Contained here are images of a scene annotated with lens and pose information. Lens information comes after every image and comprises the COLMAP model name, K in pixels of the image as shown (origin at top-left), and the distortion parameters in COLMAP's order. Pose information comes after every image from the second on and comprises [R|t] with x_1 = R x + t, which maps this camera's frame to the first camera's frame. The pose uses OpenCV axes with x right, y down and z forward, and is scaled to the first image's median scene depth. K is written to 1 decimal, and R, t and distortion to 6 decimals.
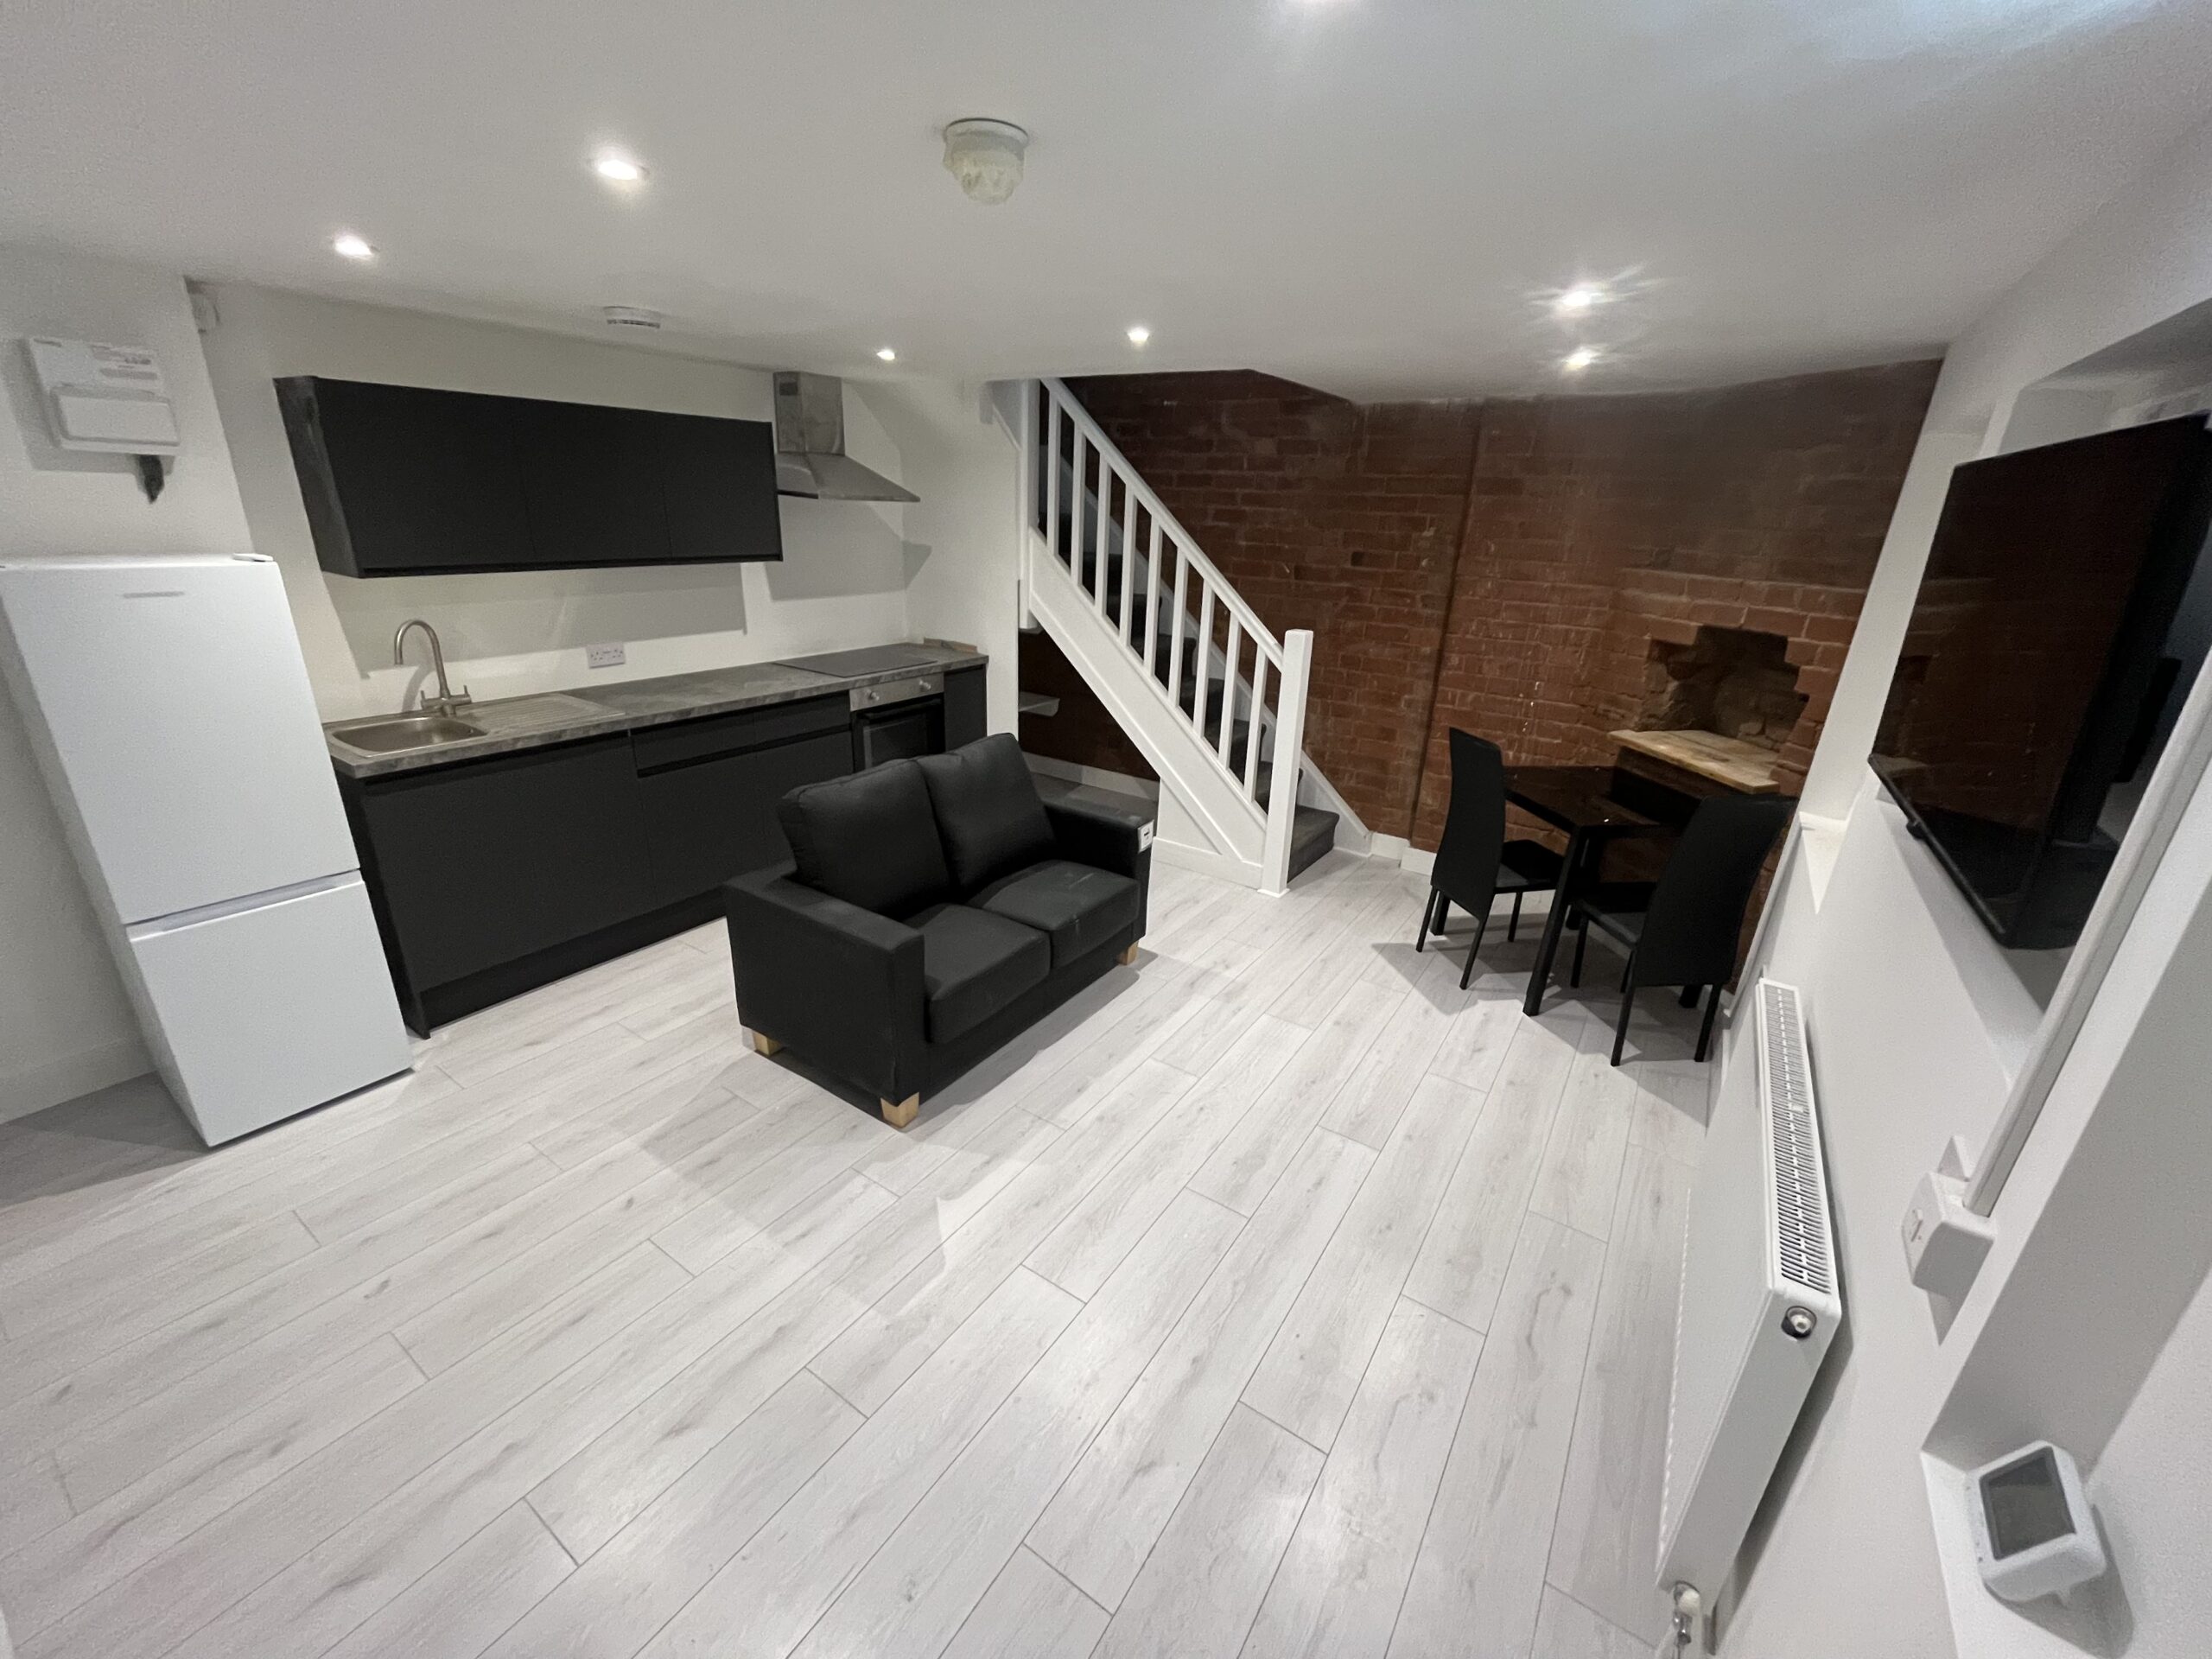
lens RADIAL K [[896.4, 0, 1105.0], [0, 896.4, 834.4], [0, 0, 1]] dist [-0.002931, -0.000686]
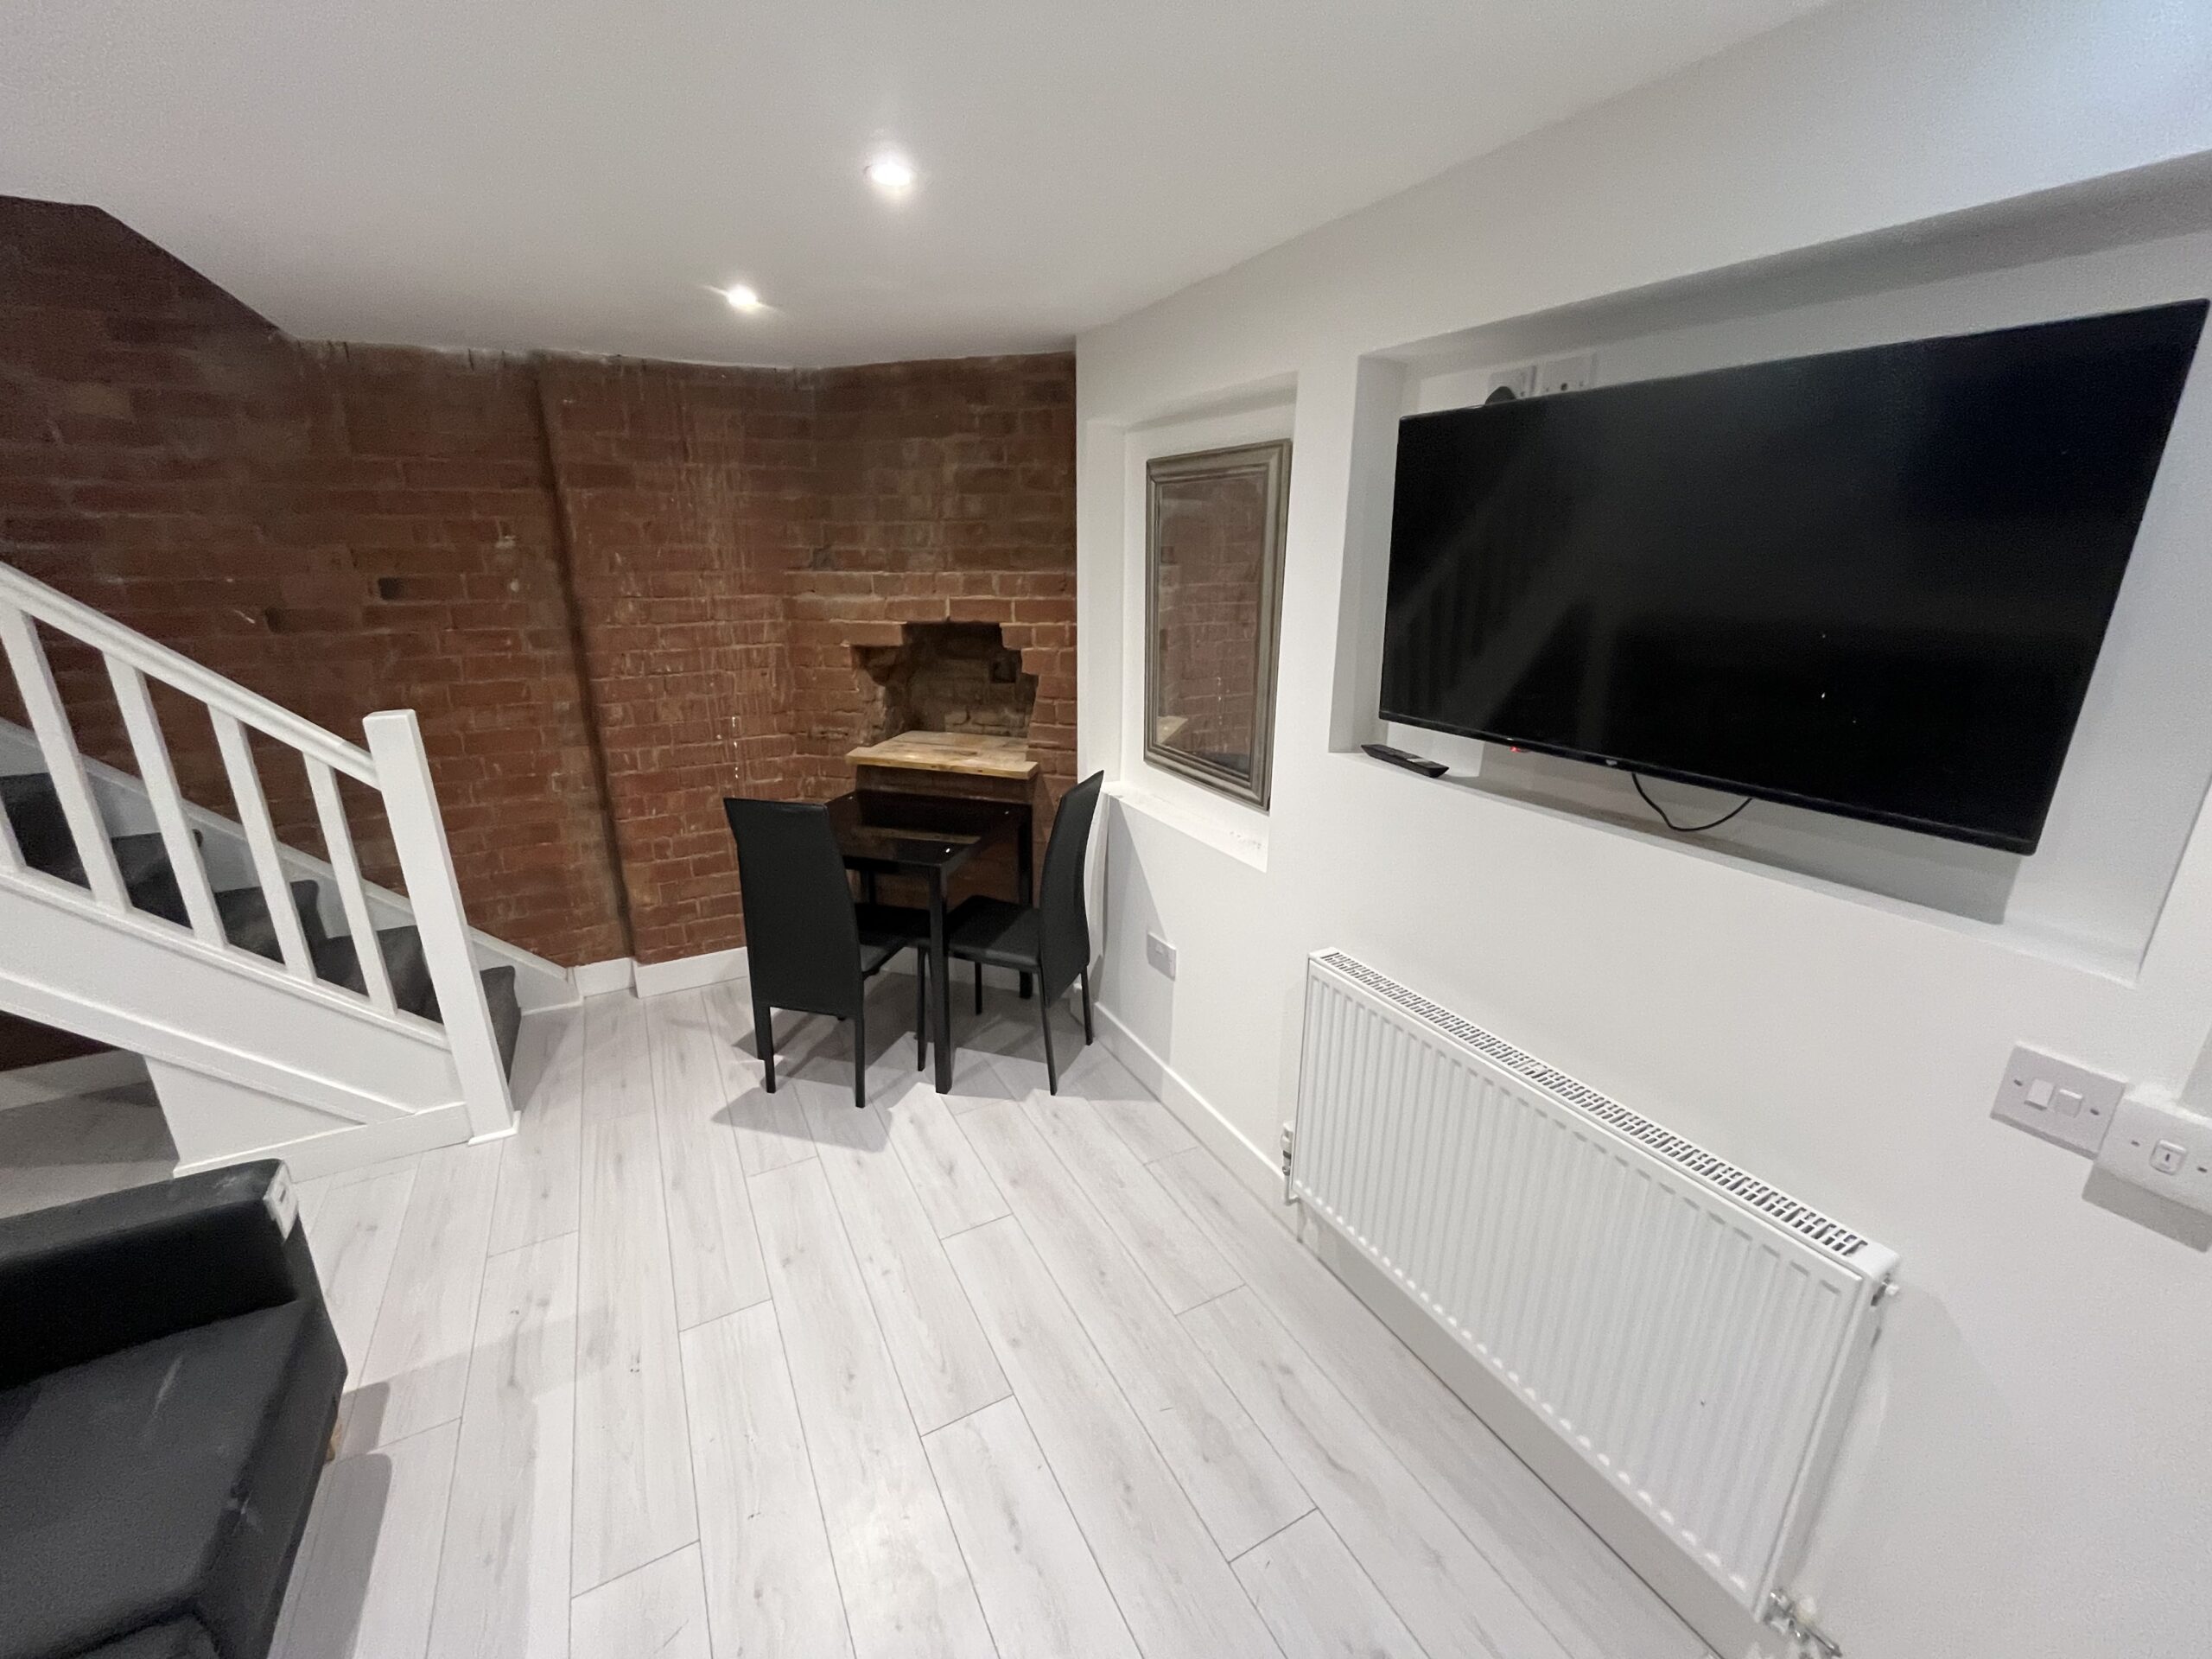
lens RADIAL K [[896.4, 0, 1108.0], [0, 896.4, 831.1], [0, 0, 1]] dist [-0.002931, -0.000686]
pose [[0.463549, -0.304437, 0.832130, -0.071634], [0.324313, 0.932251, 0.160403, -0.097125], [-0.824587, 0.195516, 0.530877, 0.318805]]
